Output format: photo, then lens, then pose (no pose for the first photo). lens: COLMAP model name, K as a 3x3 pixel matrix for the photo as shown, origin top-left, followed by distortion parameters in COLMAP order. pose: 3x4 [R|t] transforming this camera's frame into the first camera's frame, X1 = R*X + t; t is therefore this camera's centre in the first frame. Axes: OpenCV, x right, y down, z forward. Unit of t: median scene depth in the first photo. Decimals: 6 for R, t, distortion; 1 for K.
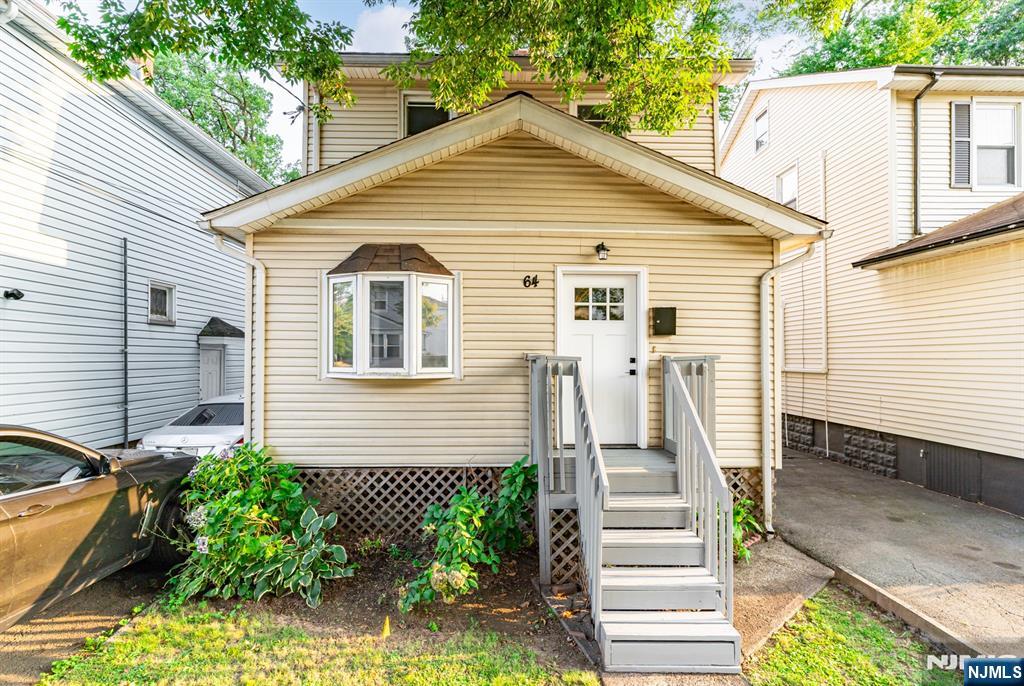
lens RADIAL K [[505.9, 0, 509.0], [0, 505.9, 347.0], [0, 0, 1]] dist [0.001972, 0.000248]
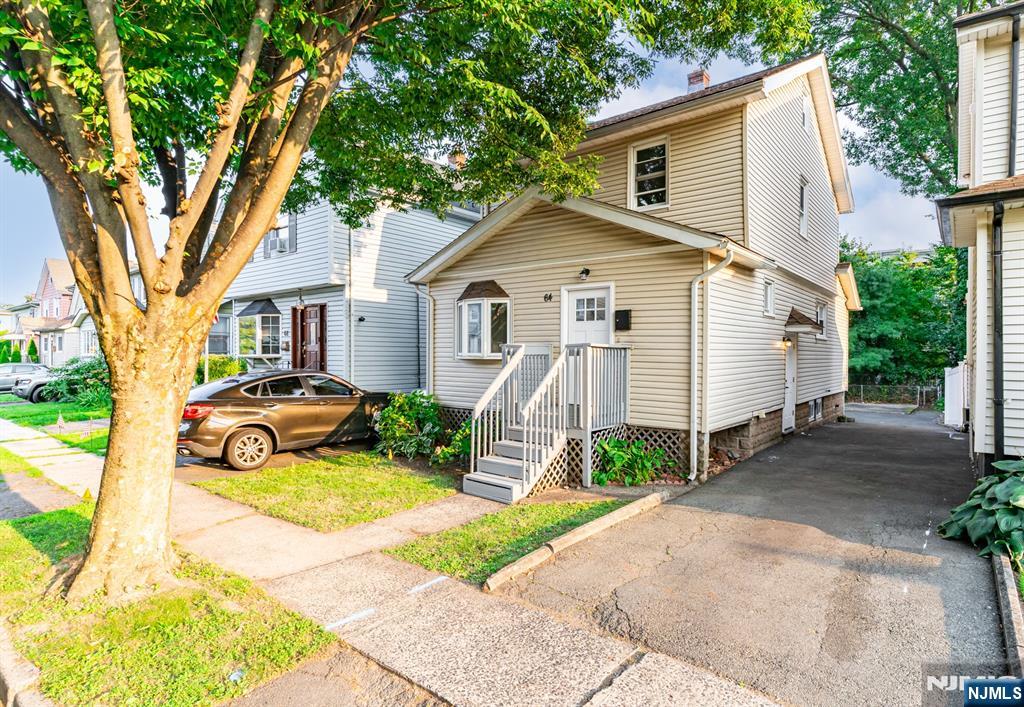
lens RADIAL K [[546.9, 0, 519.0], [0, 546.9, 355.2], [0, 0, 1]] dist [-0.010614, -0.000465]
pose [[0.759762, 0.001941, -0.650198, 1.063788], [0.012806, 0.999757, 0.017948, 0.015671], [0.650075, -0.021963, 0.759553, -0.334106]]
